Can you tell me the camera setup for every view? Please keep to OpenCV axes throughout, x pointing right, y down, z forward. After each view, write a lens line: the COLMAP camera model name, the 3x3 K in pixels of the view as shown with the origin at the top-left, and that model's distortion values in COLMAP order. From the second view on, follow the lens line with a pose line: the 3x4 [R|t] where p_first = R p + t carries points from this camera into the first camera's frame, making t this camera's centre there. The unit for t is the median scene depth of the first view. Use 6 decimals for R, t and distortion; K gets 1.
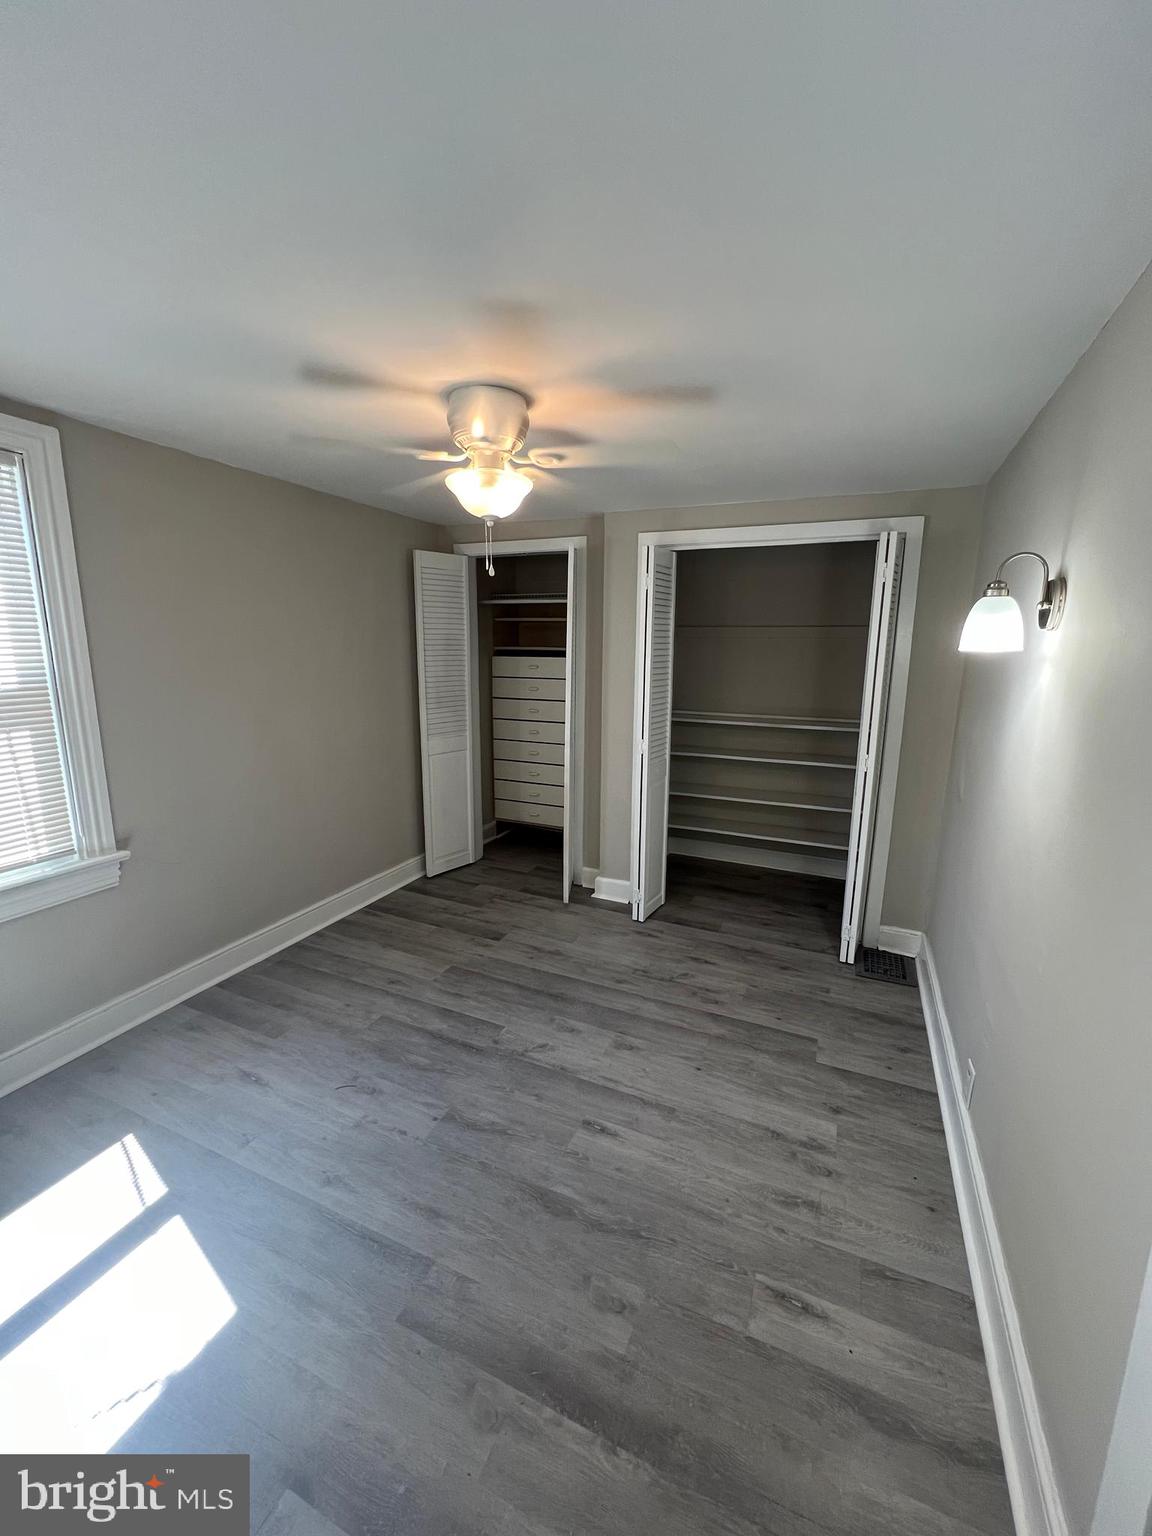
lens RADIAL K [[616.3, 0, 575.3], [0, 616.3, 765.2], [0, 0, 1]] dist [-0.003454, 0.001383]
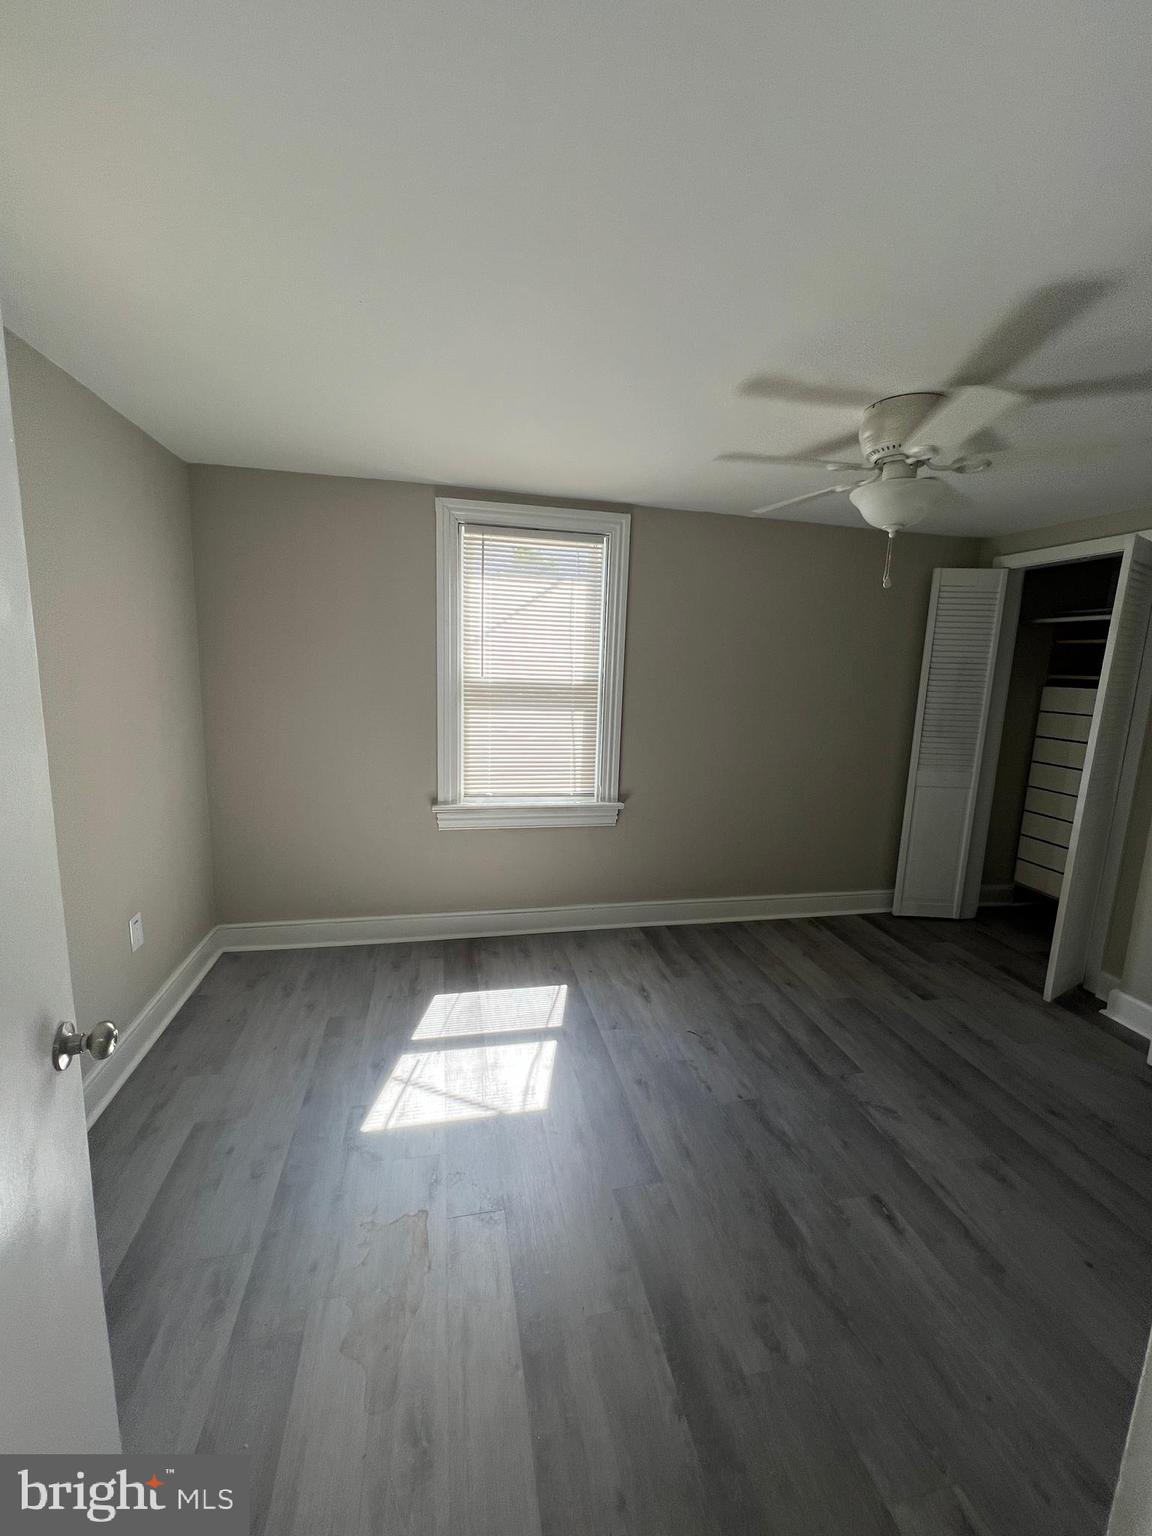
lens RADIAL K [[616.3, 0, 582.3], [0, 616.3, 765.4], [0, 0, 1]] dist [-0.003454, 0.001383]
pose [[0.598067, 0.145452, -0.788137, 0.306294], [-0.184750, 0.981929, 0.041021, 0.013052], [0.779861, 0.121075, 0.614131, 0.049521]]
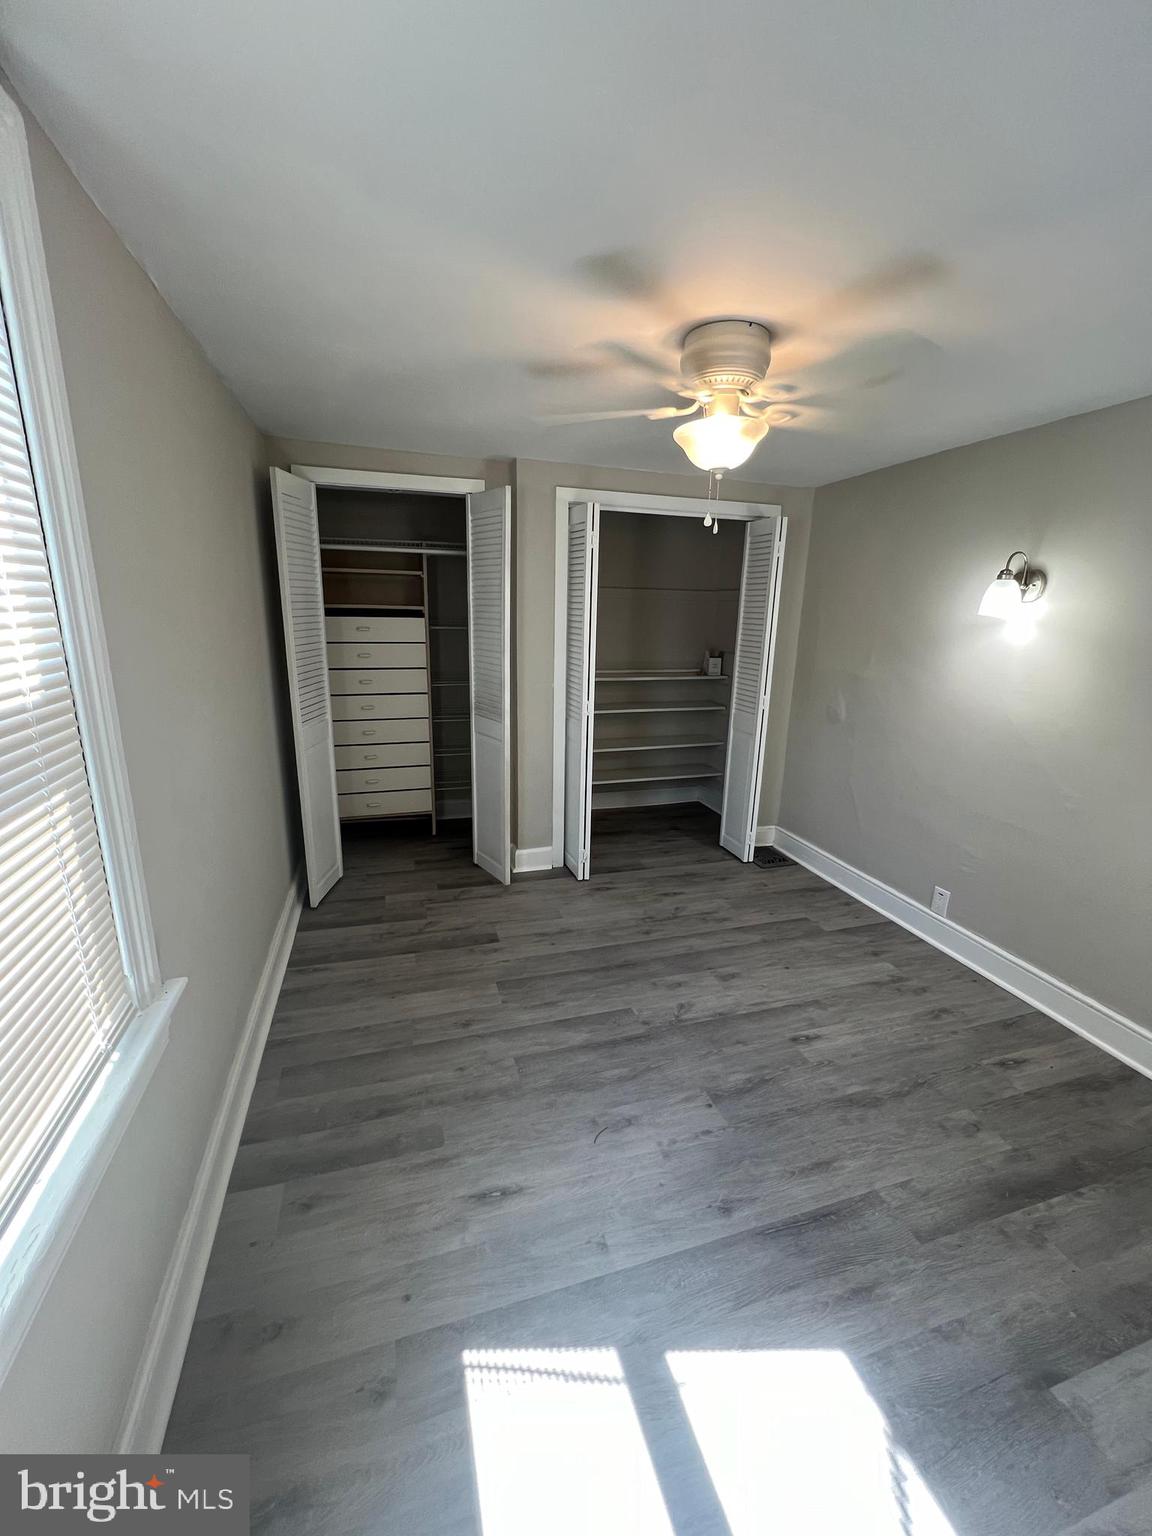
lens RADIAL K [[616.3, 0, 579.0], [0, 616.3, 766.2], [0, 0, 1]] dist [-0.003454, 0.001383]
pose [[0.753663, -0.159090, 0.637716, -0.760658], [0.114449, 0.987206, 0.111020, -0.068741], [-0.647219, -0.010685, 0.762229, 0.334034]]
